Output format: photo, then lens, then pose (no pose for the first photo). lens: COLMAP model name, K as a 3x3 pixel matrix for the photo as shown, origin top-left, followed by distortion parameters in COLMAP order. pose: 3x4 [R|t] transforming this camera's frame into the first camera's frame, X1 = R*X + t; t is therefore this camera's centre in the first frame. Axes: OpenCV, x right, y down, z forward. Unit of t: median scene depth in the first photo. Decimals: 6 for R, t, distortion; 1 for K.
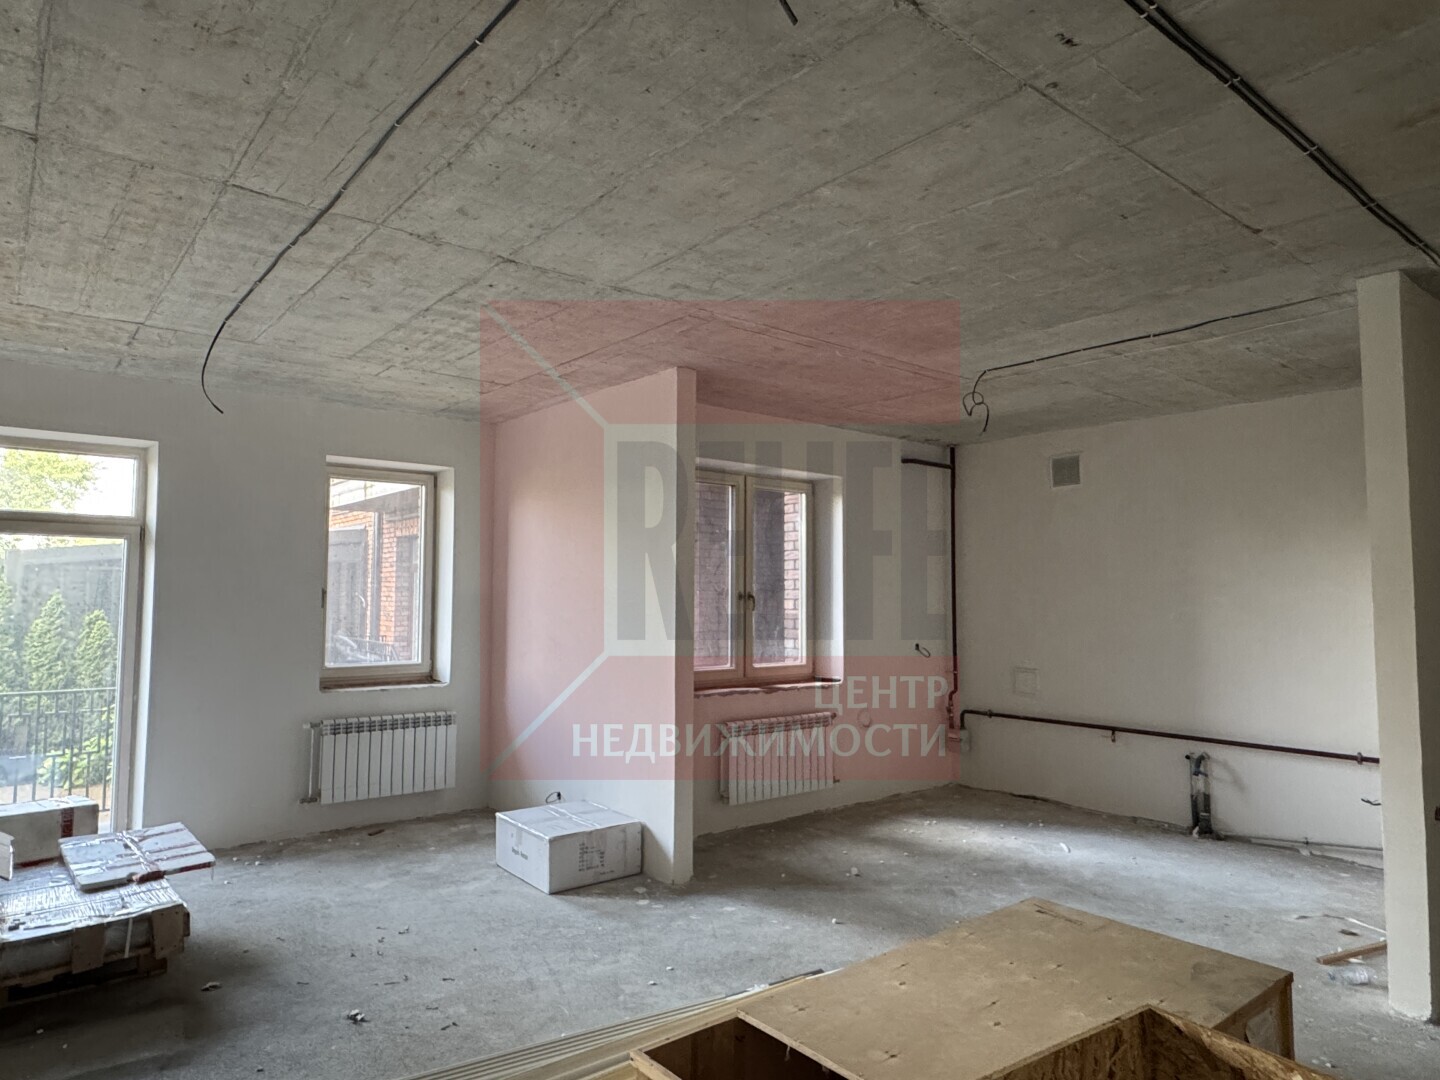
lens RADIAL K [[895.5, 0, 708.9], [0, 895.5, 538.7], [0, 0, 1]] dist [-0.005305, 0.003712]
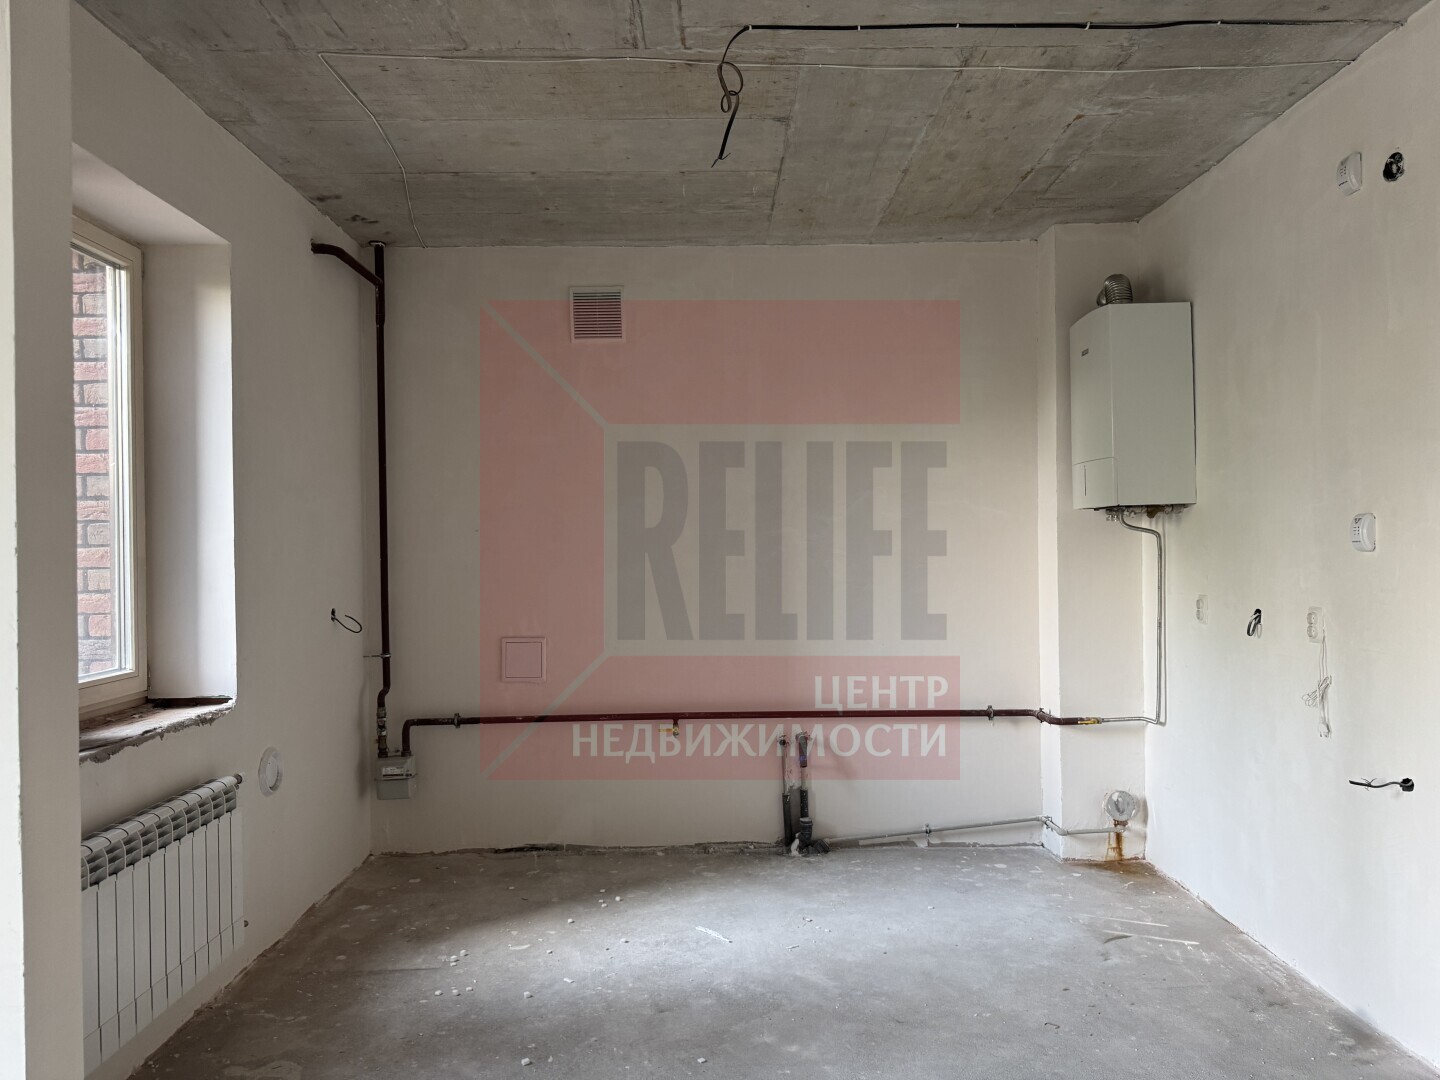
lens RADIAL K [[1016.0, 0, 723.3], [0, 1016.0, 544.0], [0, 0, 1]] dist [0.057854, -0.078607]
pose [[0.621909, -0.012648, 0.782987, -0.136039], [-0.033859, 0.998500, 0.043023, 0.068343], [-0.782357, -0.053267, 0.620548, 0.667556]]
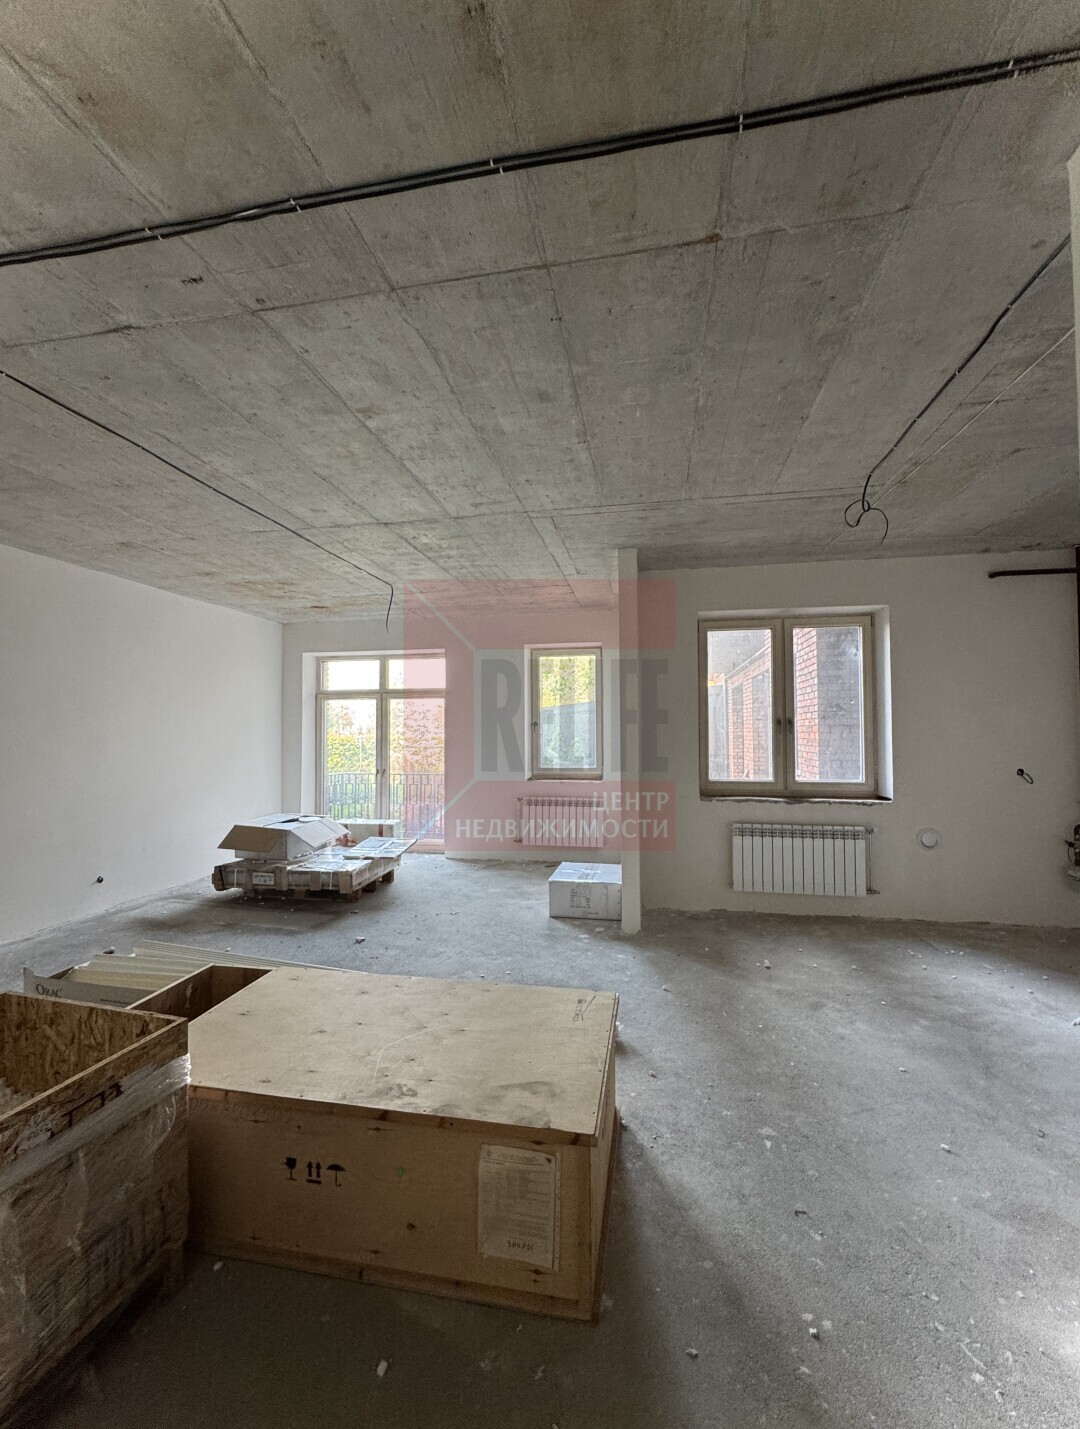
lens RADIAL K [[598.0, 0, 542.0], [0, 598.0, 716.1], [0, 0, 1]] dist [-0.002235, 0.000079]
pose [[0.645750, -0.028106, -0.763031, 0.569167], [0.056981, 0.998310, 0.011450, 0.040096], [0.761420, -0.050872, 0.646260, 0.327687]]
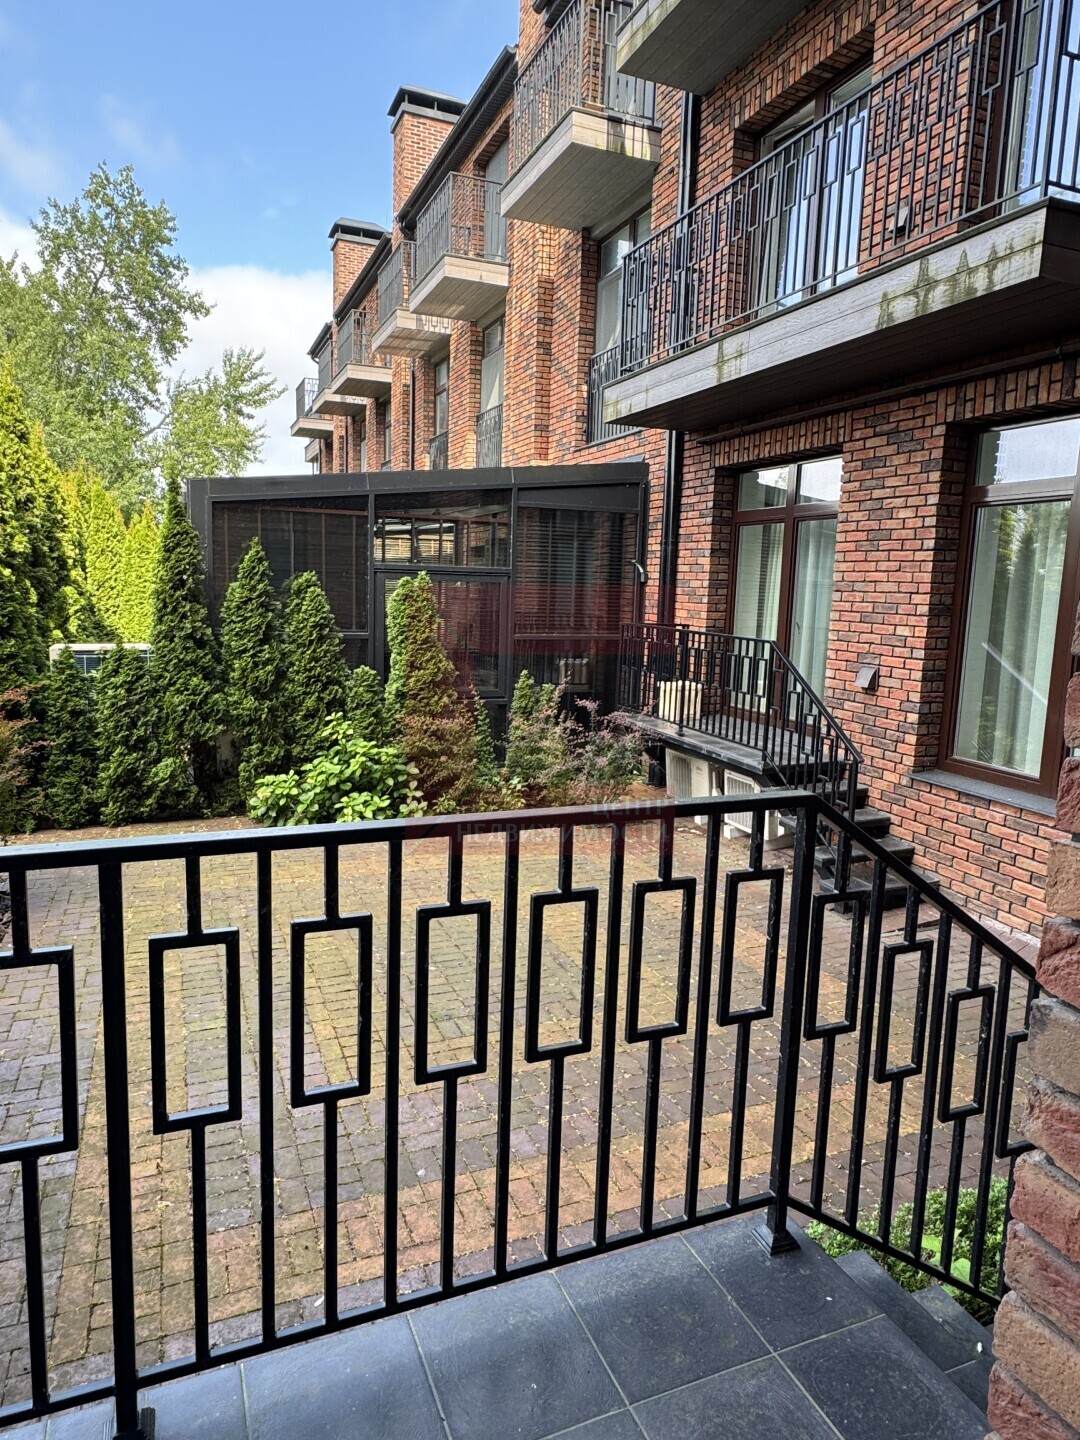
lens RADIAL K [[893.2, 0, 534.1], [0, 893.2, 712.1], [0, 0, 1]] dist [-0.003028, -0.000023]
pose [[0.957099, 0.066017, -0.282141, -0.797033], [-0.009106, 0.980072, 0.198432, 0.119685], [0.289619, -0.187350, 0.938627, 0.976318]]
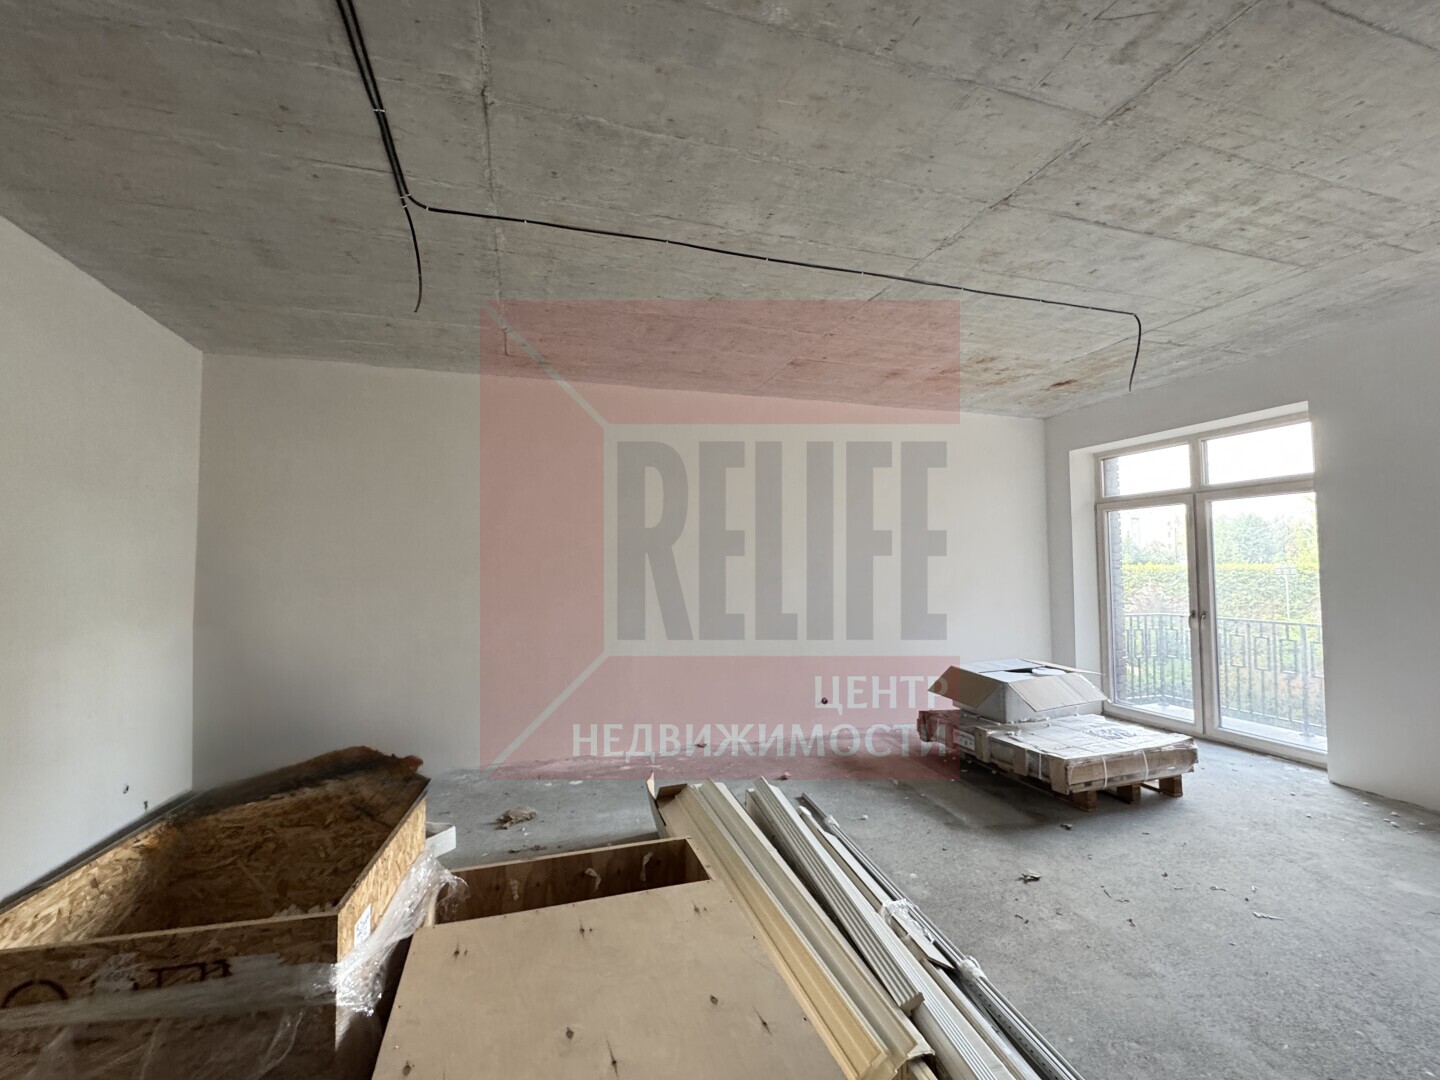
lens RADIAL K [[615.4, 0, 716.4], [0, 615.4, 538.2], [0, 0, 1]] dist [-0.000815, 0.000080]
pose [[-0.367667, -0.045829, -0.928827, 0.372706], [0.065916, 0.994988, -0.075186, 0.074102], [0.927618, -0.088868, -0.362804, 0.632987]]
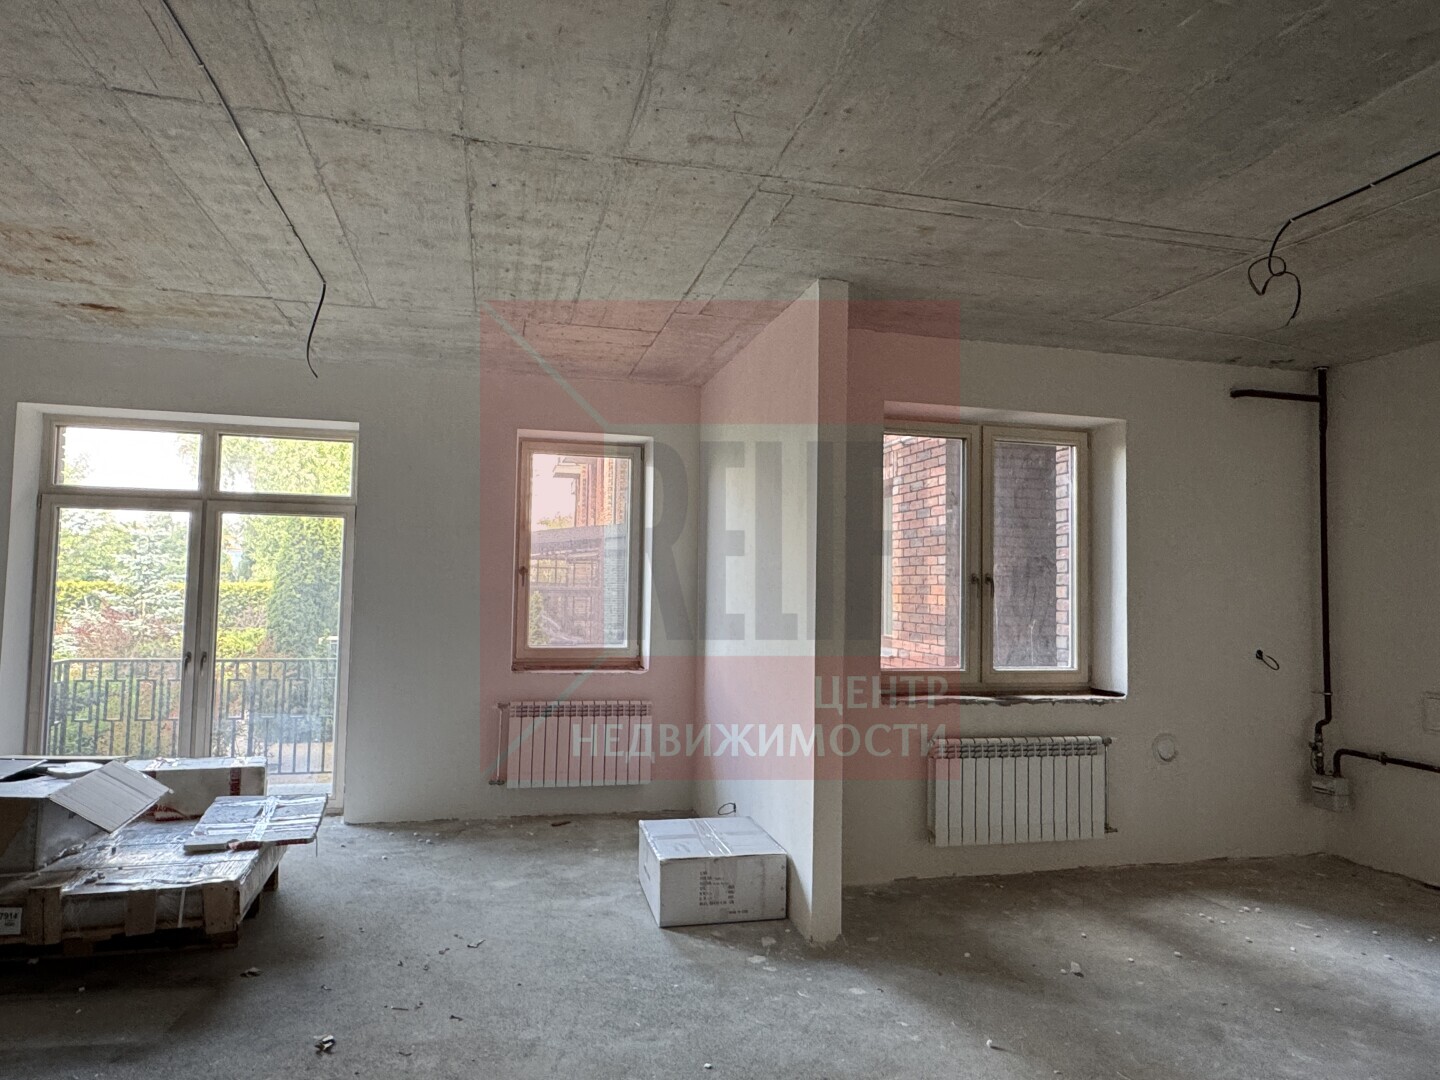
lens RADIAL K [[895.5, 0, 708.9], [0, 895.5, 538.7], [0, 0, 1]] dist [-0.005305, 0.003712]
pose [[0.902791, -0.011176, -0.429935, 0.212528], [0.013454, 0.999907, 0.002259, 0.031790], [0.429870, -0.007823, 0.902857, 0.254226]]
